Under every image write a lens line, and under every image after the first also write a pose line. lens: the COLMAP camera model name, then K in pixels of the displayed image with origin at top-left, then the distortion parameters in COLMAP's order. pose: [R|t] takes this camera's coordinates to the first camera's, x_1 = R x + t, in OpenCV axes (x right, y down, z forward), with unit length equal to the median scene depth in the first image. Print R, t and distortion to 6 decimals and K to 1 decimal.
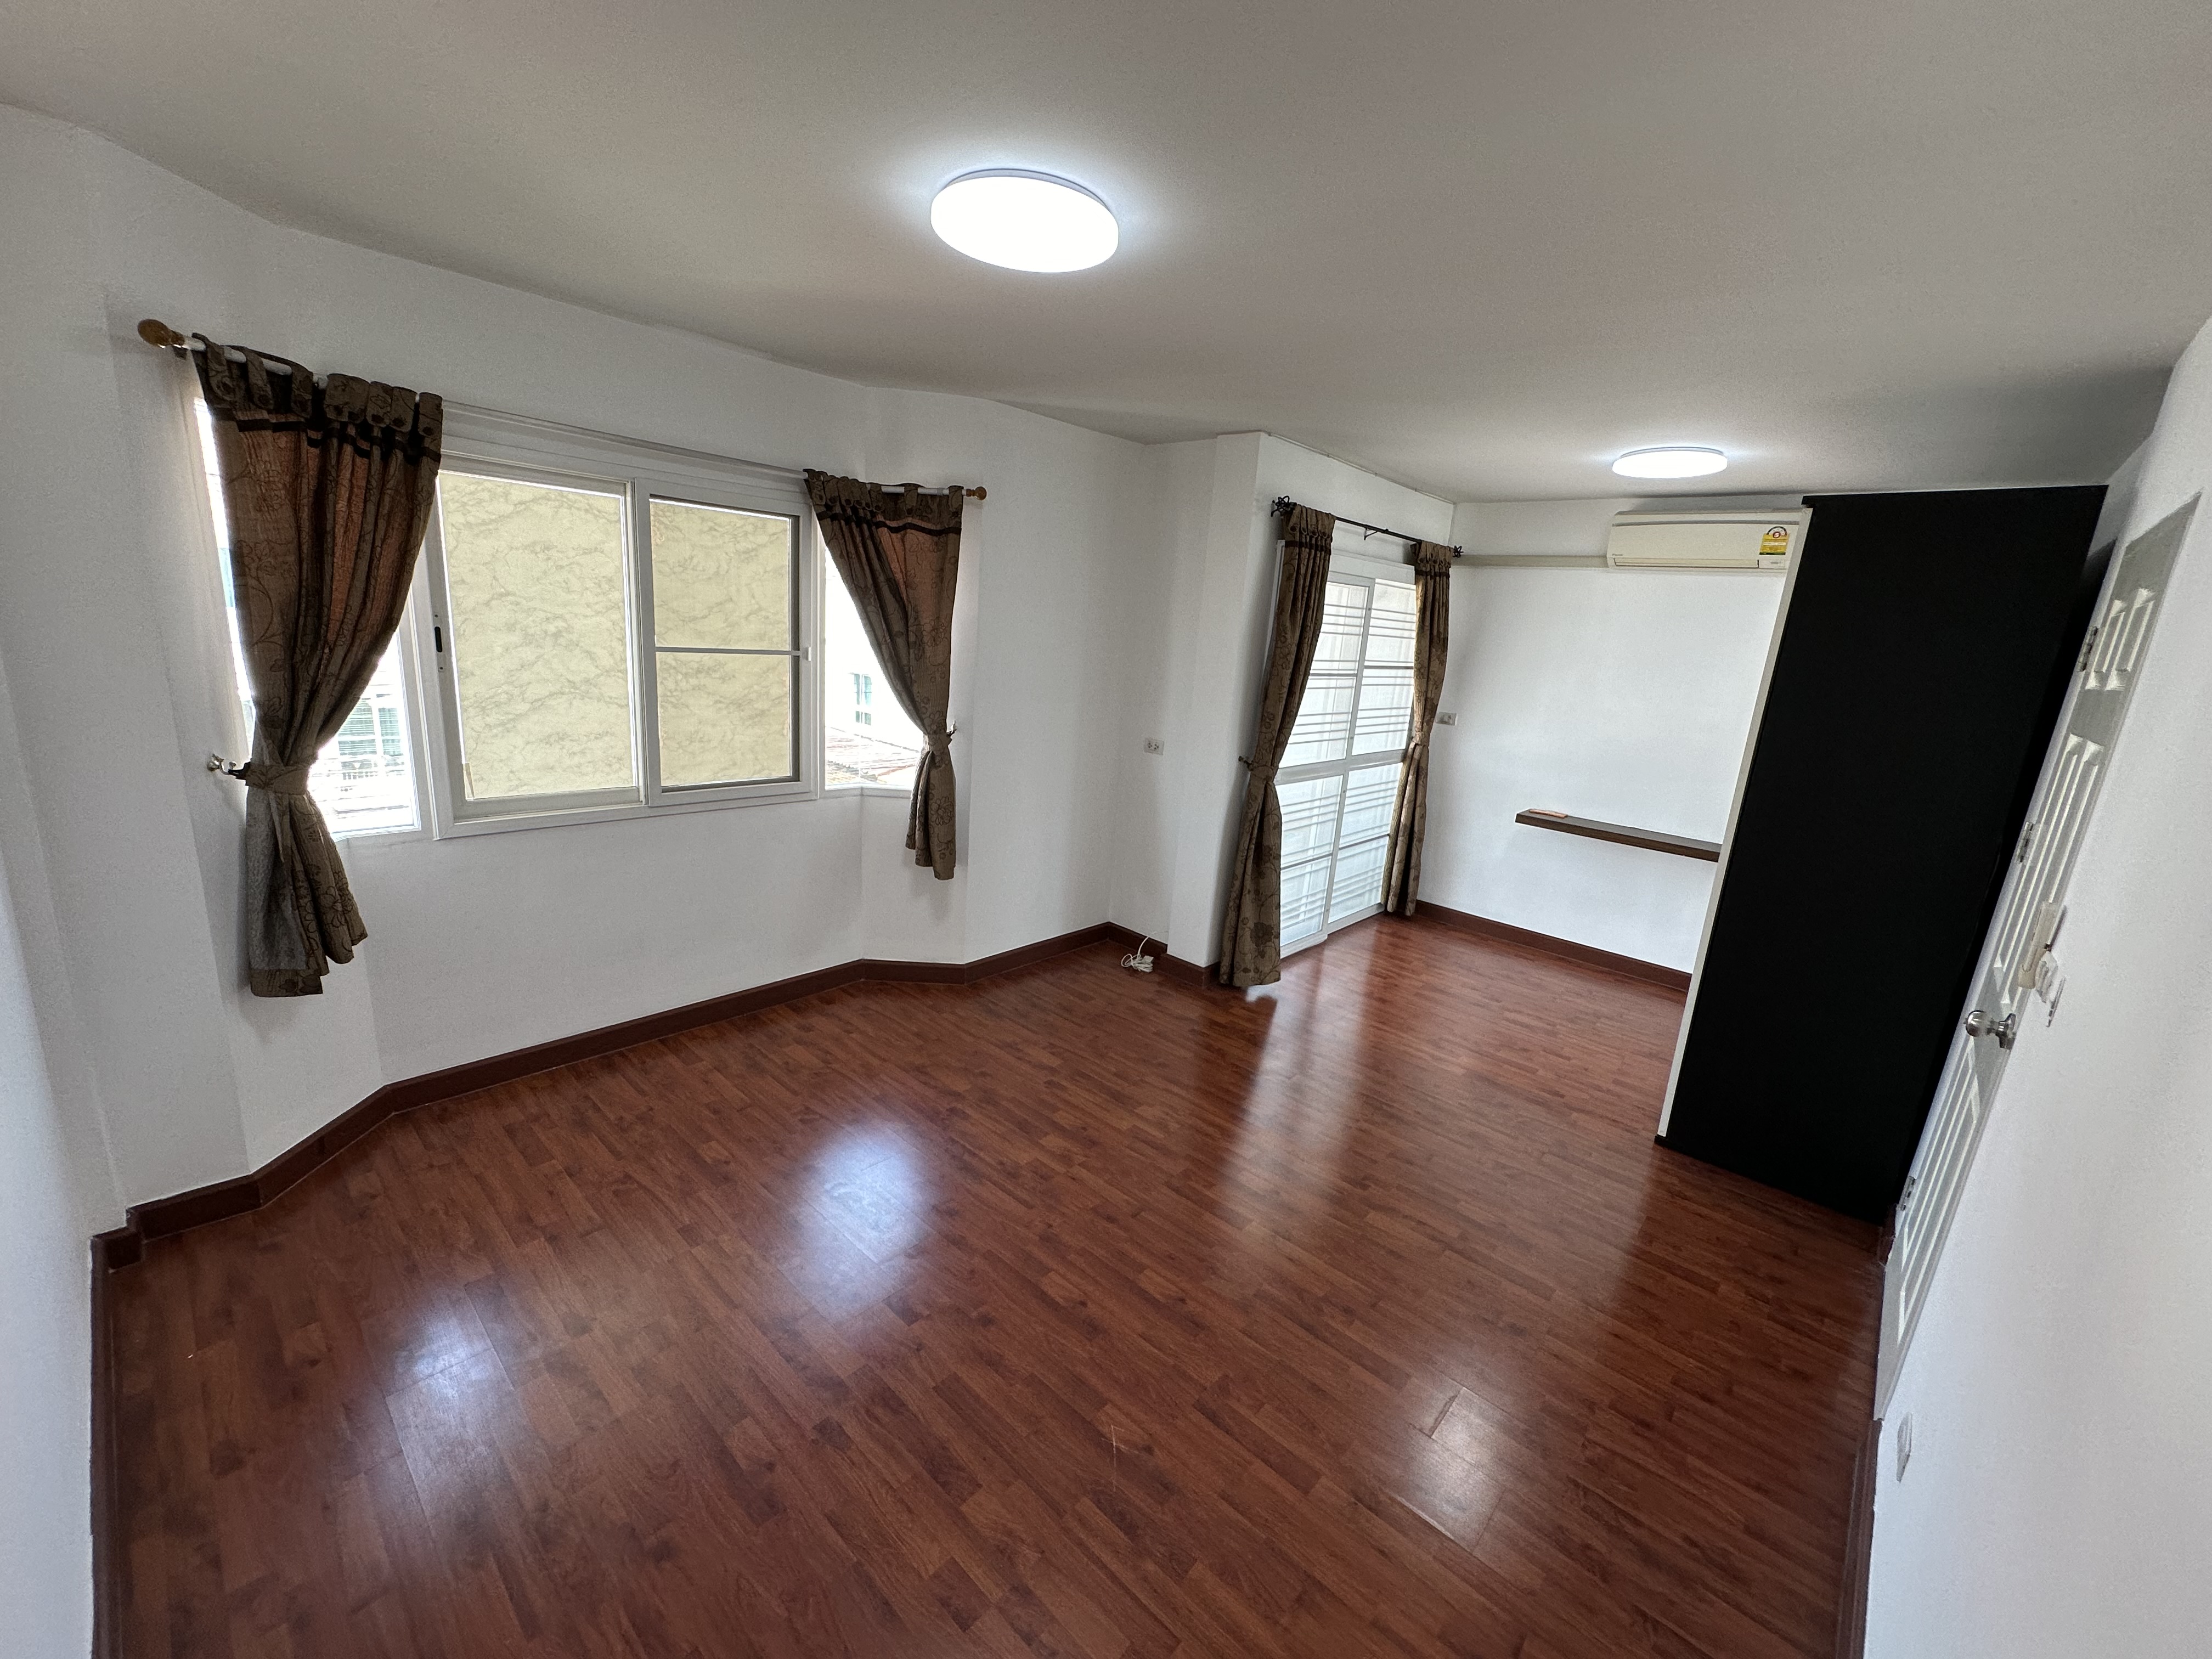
lens RADIAL K [[872.3, 0, 1106.0], [0, 872.3, 829.5], [0, 0, 1]] dist [-0.000153, 0.000269]
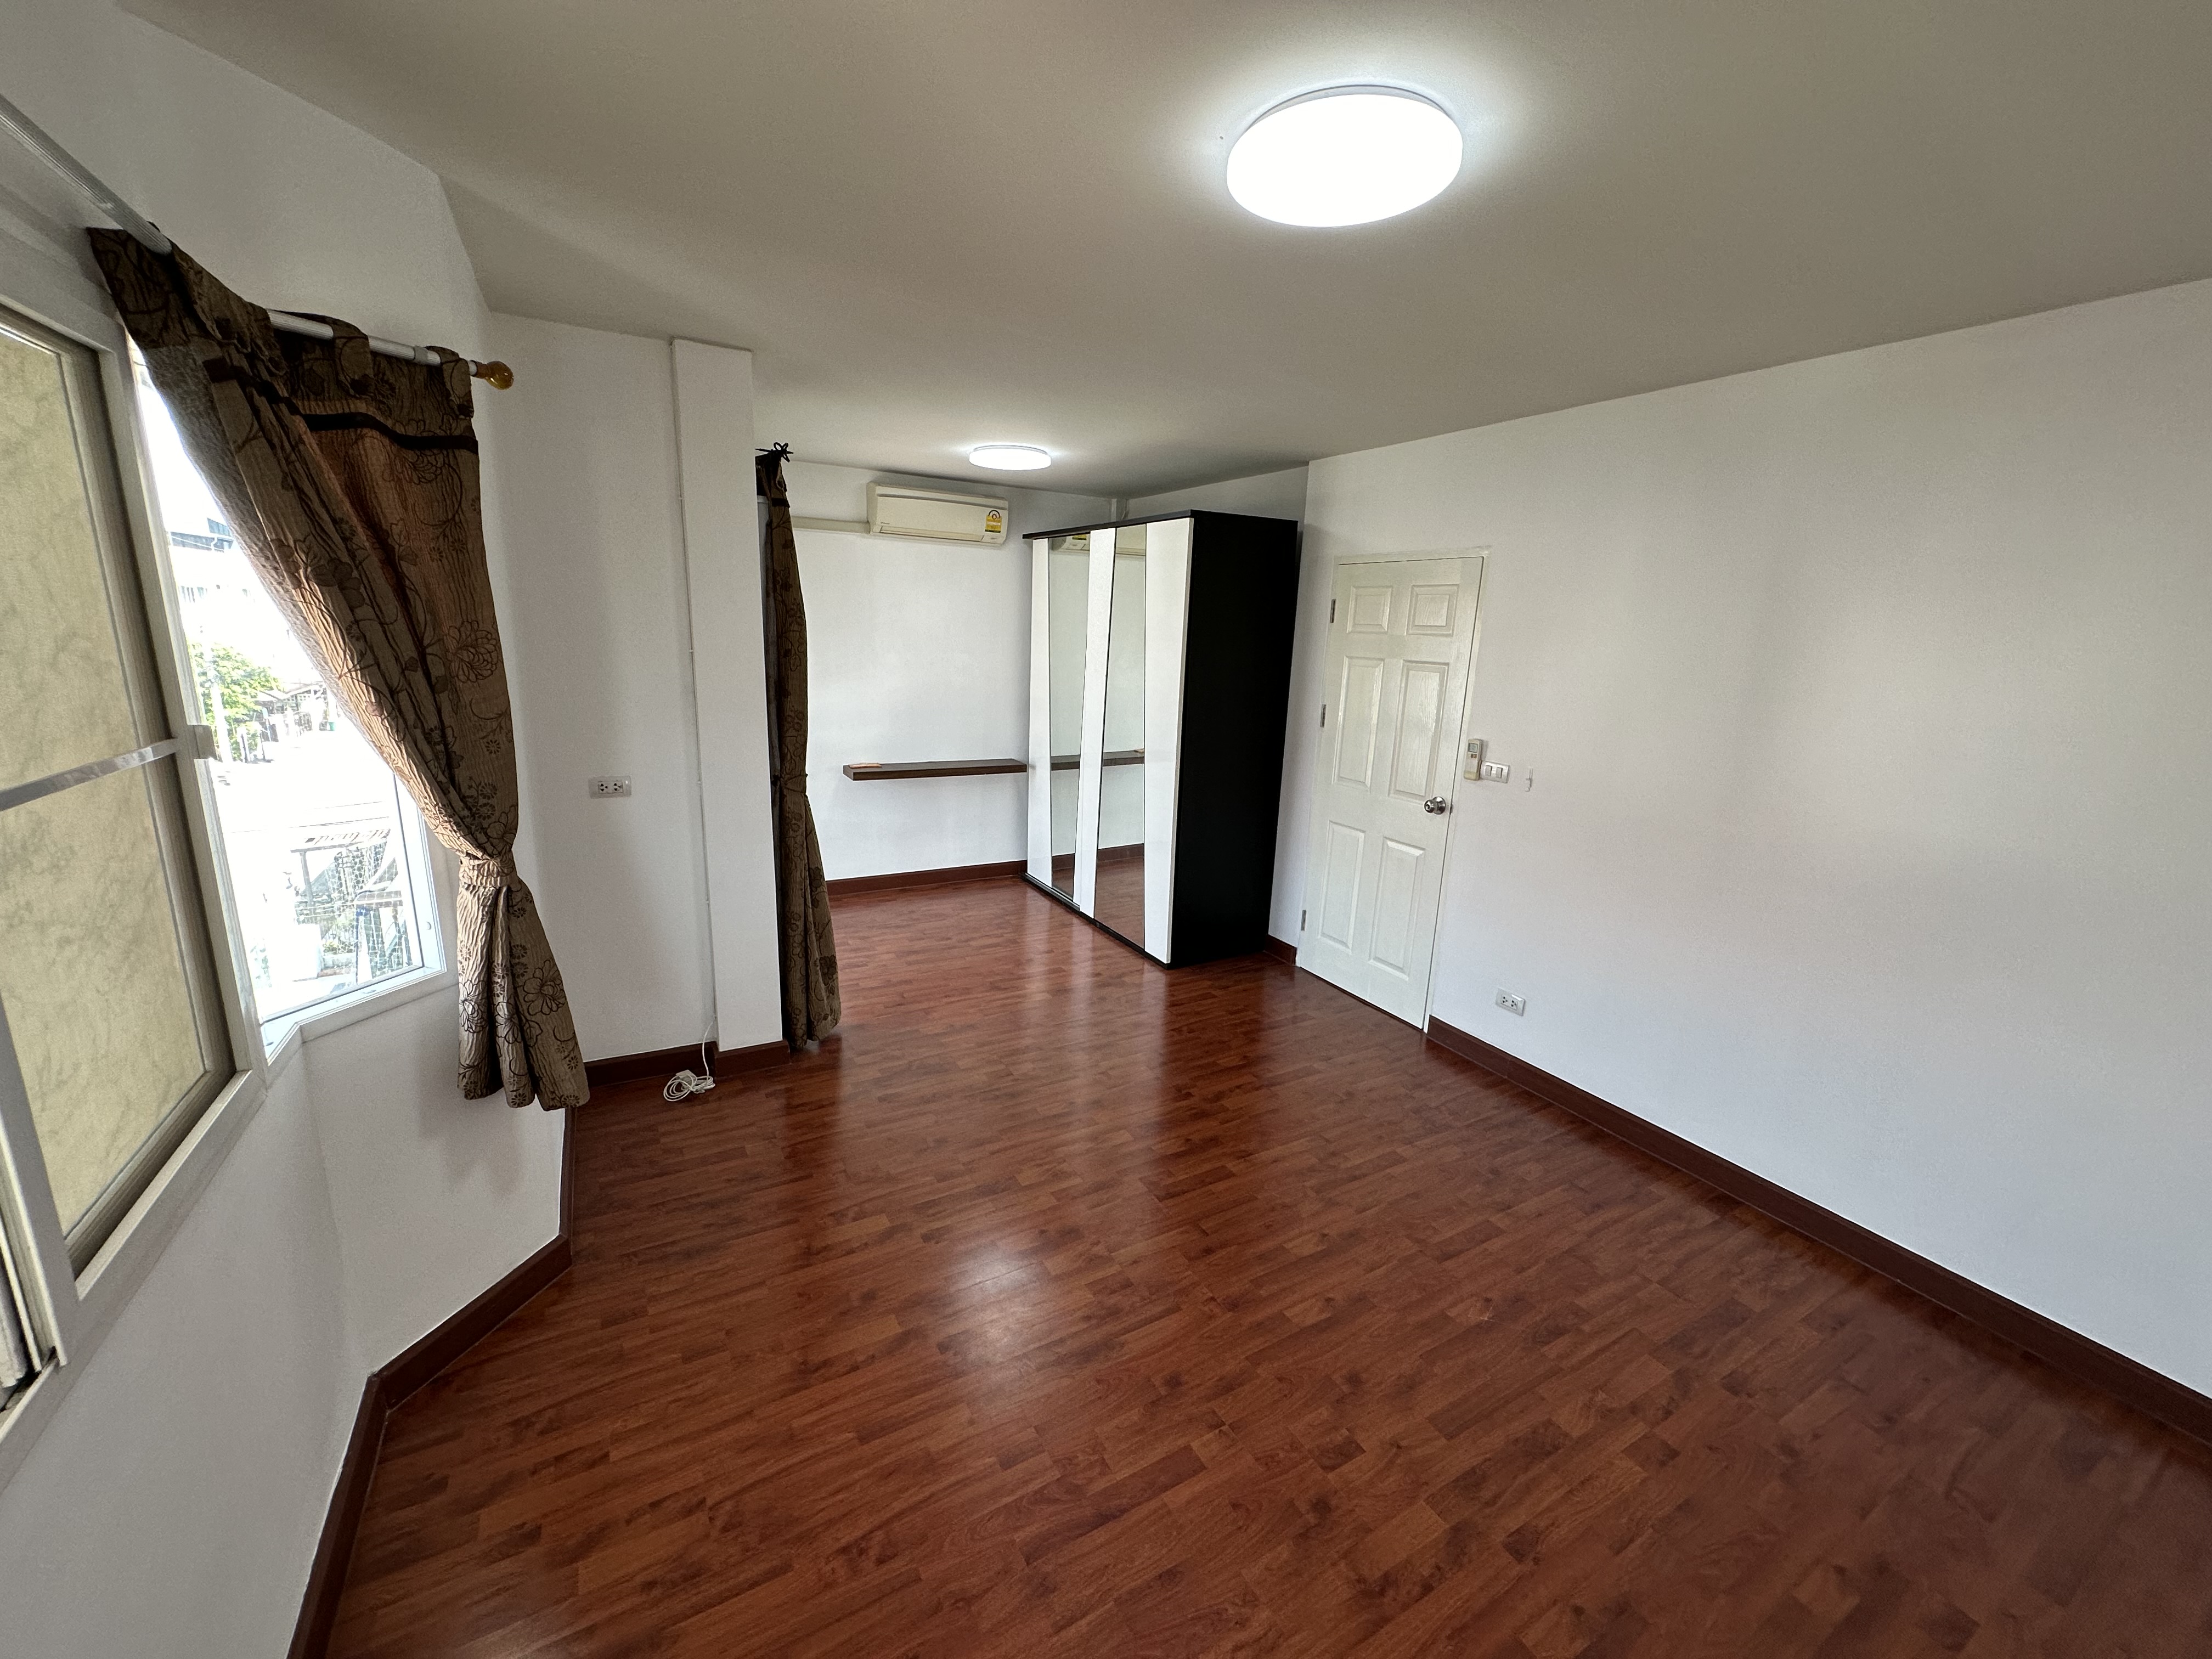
lens RADIAL K [[872.3, 0, 1106.0], [0, 872.3, 829.5], [0, 0, 1]] dist [-0.000153, 0.000269]
pose [[0.320914, -0.275518, 0.906148, -0.536067], [0.208989, 0.953769, 0.215983, -0.157079], [-0.923763, 0.120063, 0.363658, 0.485719]]
